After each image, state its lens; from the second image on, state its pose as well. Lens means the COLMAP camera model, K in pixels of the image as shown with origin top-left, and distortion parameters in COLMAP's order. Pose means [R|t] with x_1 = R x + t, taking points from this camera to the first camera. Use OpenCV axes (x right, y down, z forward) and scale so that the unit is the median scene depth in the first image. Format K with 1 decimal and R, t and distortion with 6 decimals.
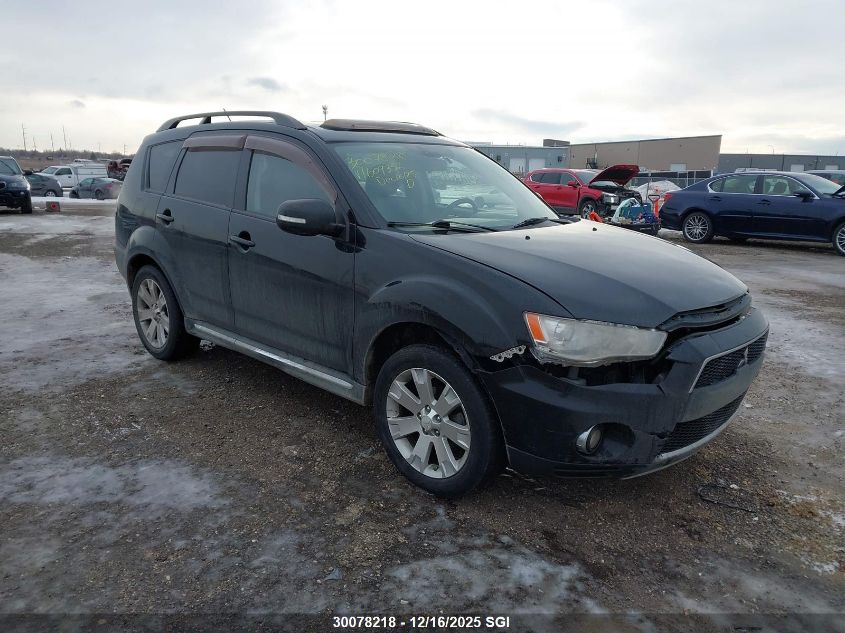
lens RADIAL K [[705.4, 0, 412.6], [0, 705.4, 315.2], [0, 0, 1]] dist [0.052903, 0.003354]
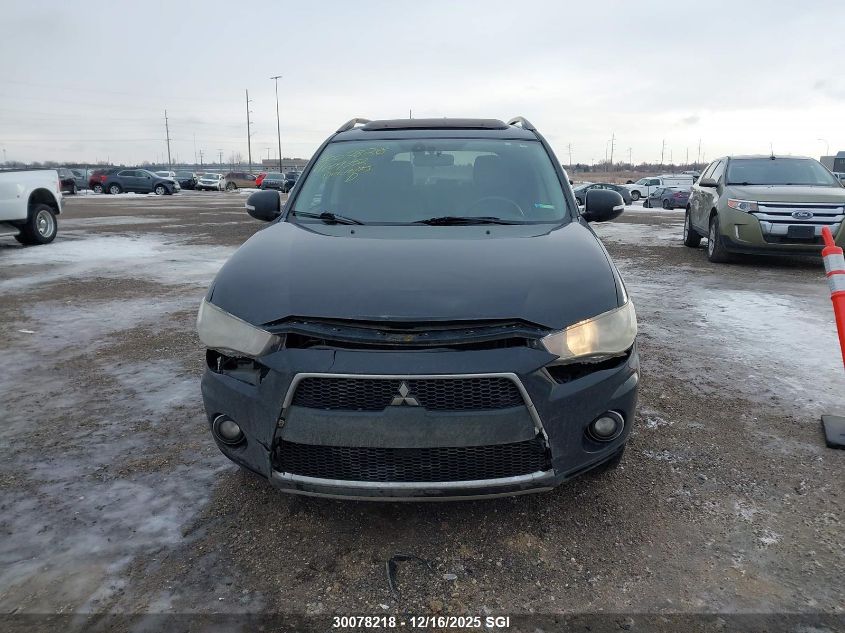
lens RADIAL K [[705.4, 0, 412.6], [0, 705.4, 315.2], [0, 0, 1]] dist [0.052903, 0.003354]
pose [[0.592926, 0.146891, -0.791746, 1.014569], [-0.161672, 0.984917, 0.061655, -0.073079], [0.788860, 0.091446, 0.607731, 0.510143]]
